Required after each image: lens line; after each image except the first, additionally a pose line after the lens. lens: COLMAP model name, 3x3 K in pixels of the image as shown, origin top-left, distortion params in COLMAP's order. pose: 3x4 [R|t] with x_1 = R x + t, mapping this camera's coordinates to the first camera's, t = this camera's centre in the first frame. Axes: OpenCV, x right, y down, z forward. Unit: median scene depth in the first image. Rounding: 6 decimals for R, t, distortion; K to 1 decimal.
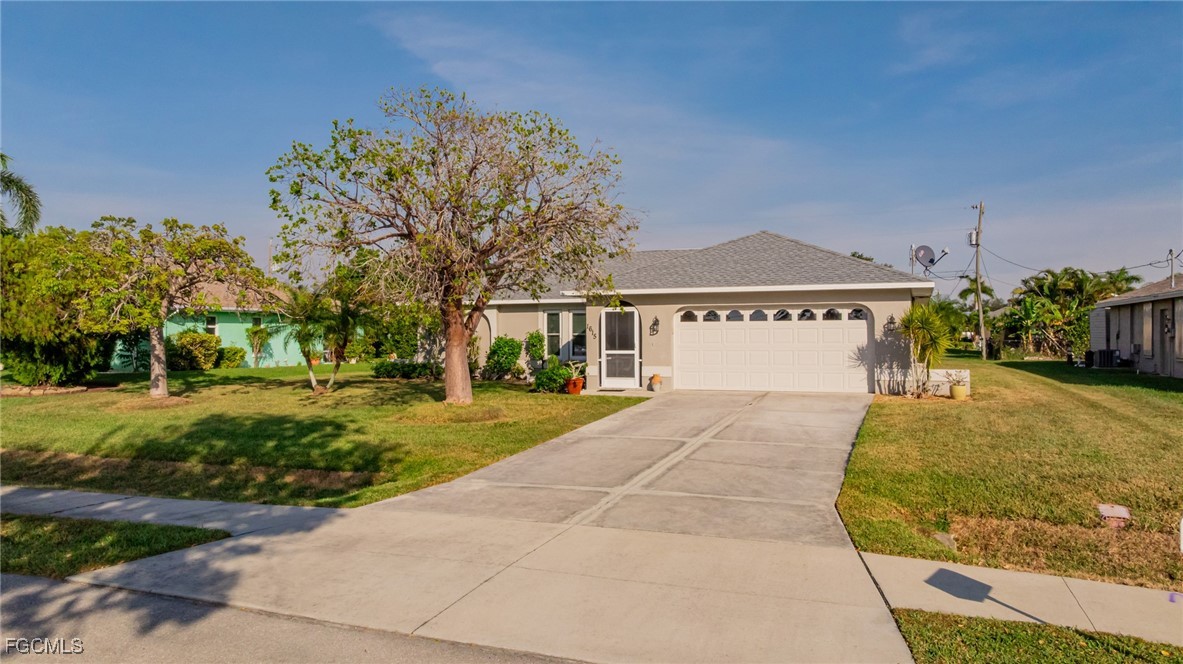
lens RADIAL K [[827.1, 0, 591.5], [0, 827.1, 332.0], [0, 0, 1]] dist [-0.043698, 0.038632]
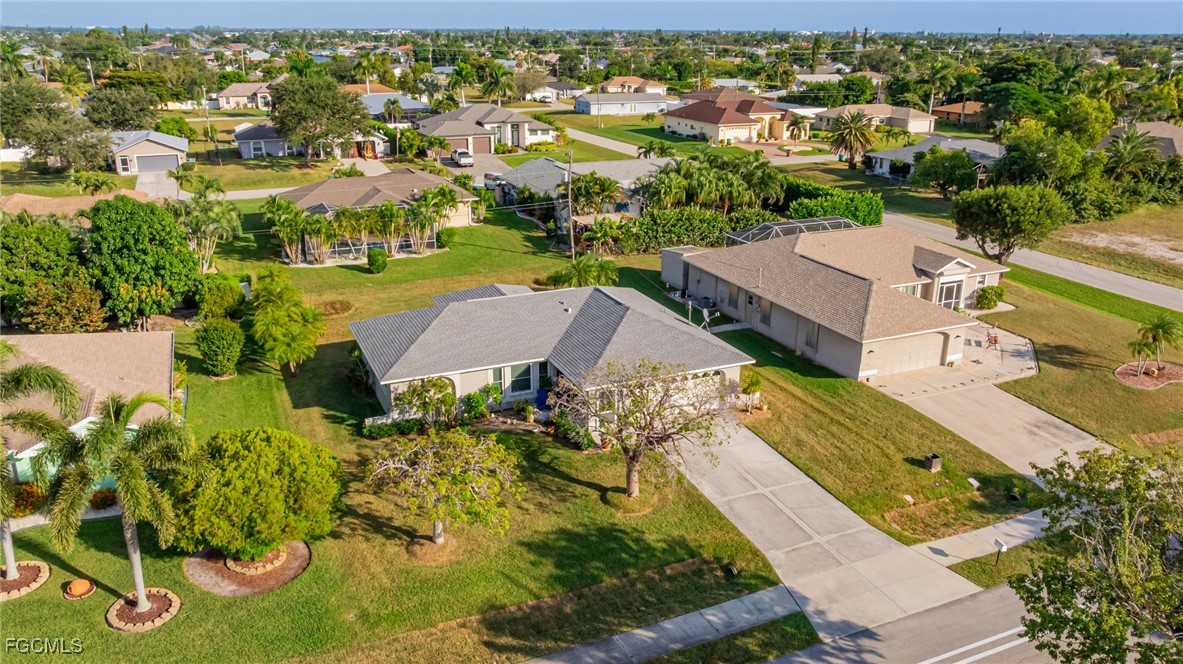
lens RADIAL K [[862.7, 0, 591.5], [0, 862.7, 332.0], [0, 0, 1]] dist [-0.024299, 0.002220]
pose [[0.710958, -0.222436, 0.667129, -1.250106], [-0.004761, 0.947114, 0.320862, -0.772151], [-0.703218, -0.231296, 0.672299, -0.187665]]
